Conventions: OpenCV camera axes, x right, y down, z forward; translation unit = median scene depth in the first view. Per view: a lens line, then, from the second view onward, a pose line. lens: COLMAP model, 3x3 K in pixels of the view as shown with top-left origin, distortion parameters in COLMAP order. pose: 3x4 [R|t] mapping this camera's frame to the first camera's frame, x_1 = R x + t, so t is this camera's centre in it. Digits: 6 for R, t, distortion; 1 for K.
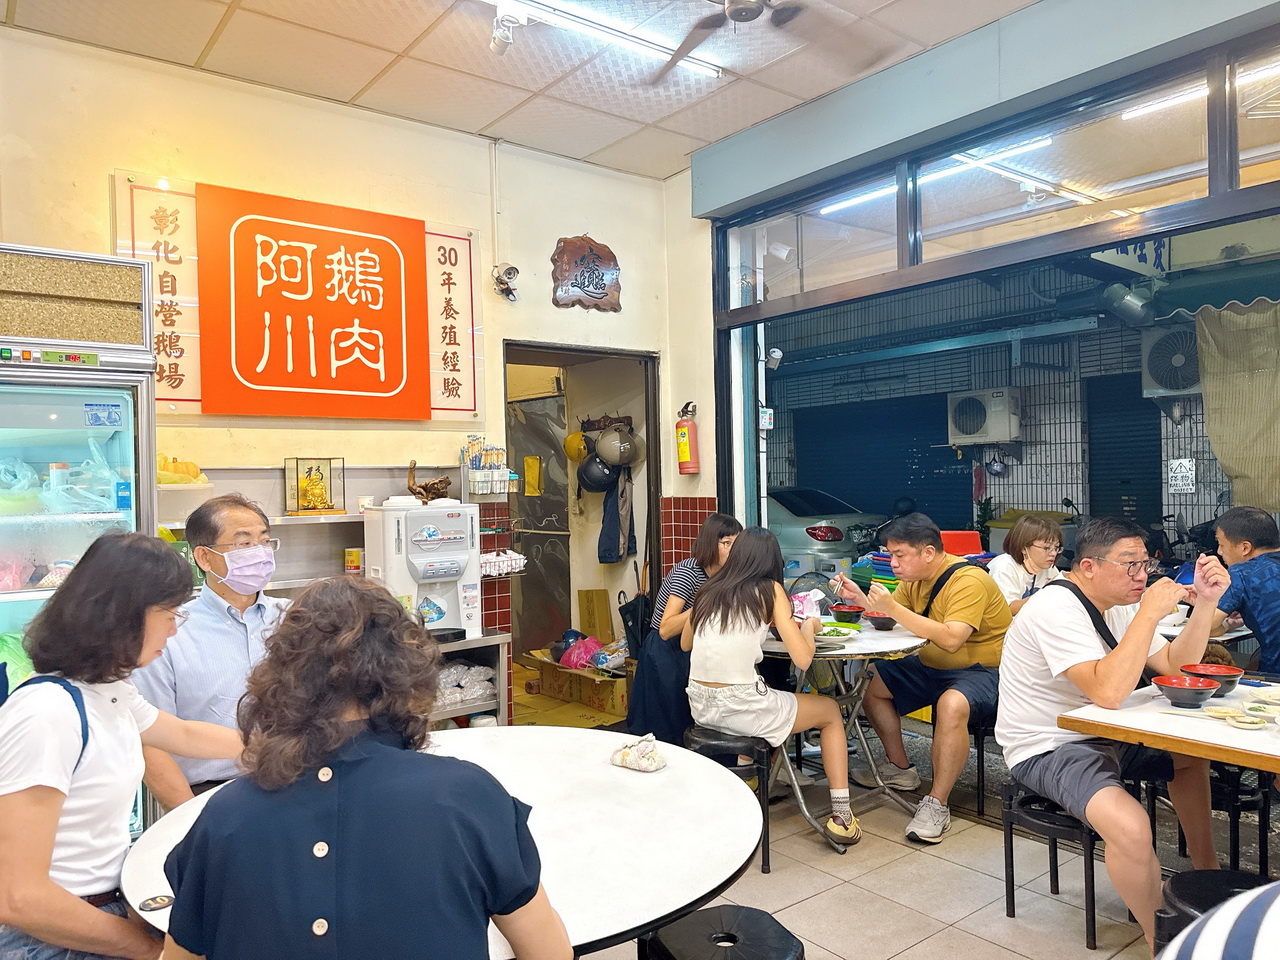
lens RADIAL K [[913.3, 0, 640.0], [0, 913.3, 480.0], [0, 0, 1]] dist [-0.002073, -0.001501]
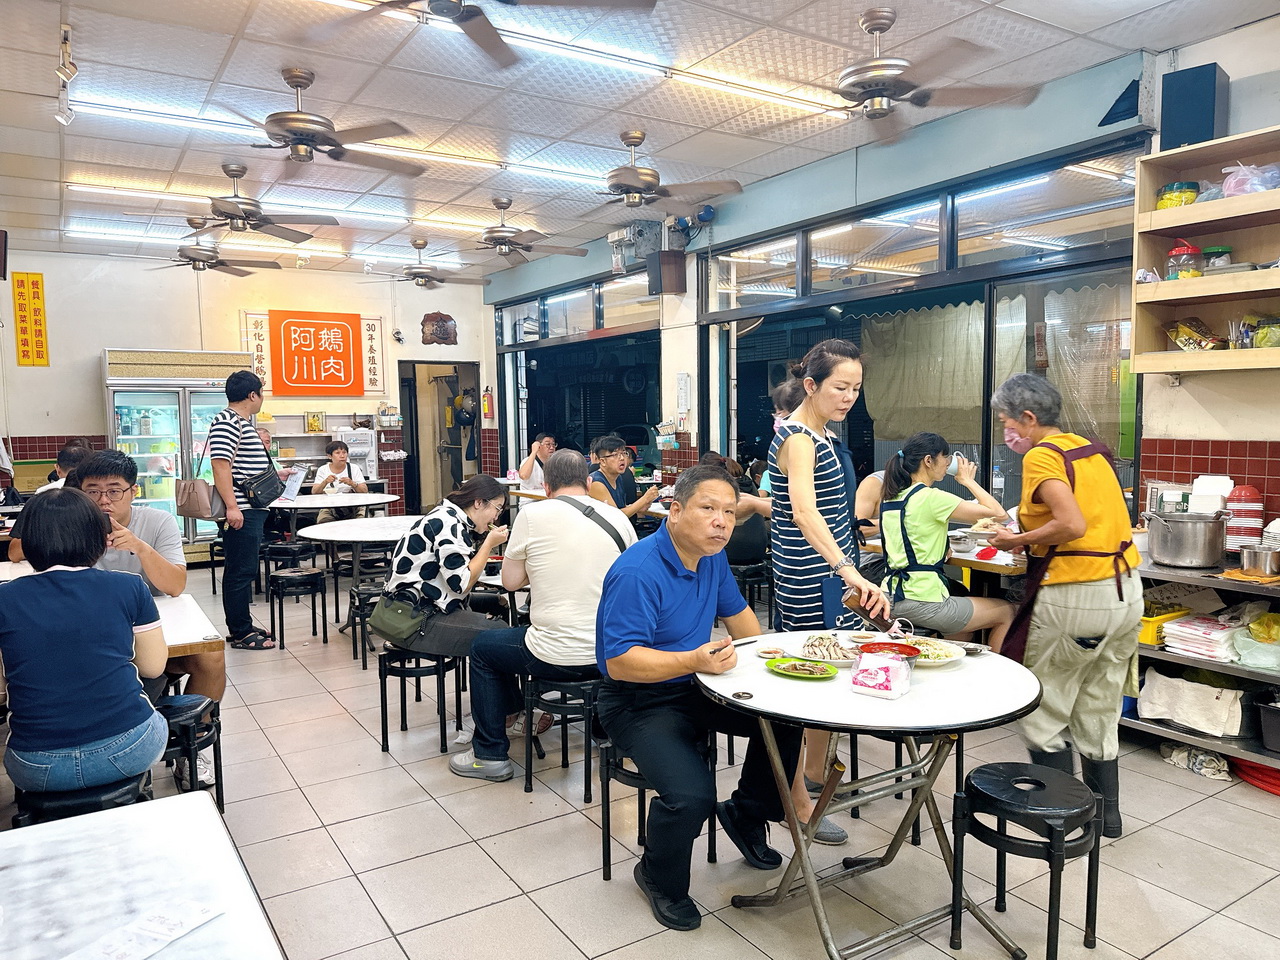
lens RADIAL K [[900.5, 0, 640.0], [0, 900.5, 480.0], [0, 0, 1]] dist [0.006931, 0.000278]
pose [[0.995999, 0.016376, -0.087855, 0.722812], [-0.009813, 0.997163, 0.074625, -0.027592], [0.088828, -0.073464, 0.993334, -1.351461]]
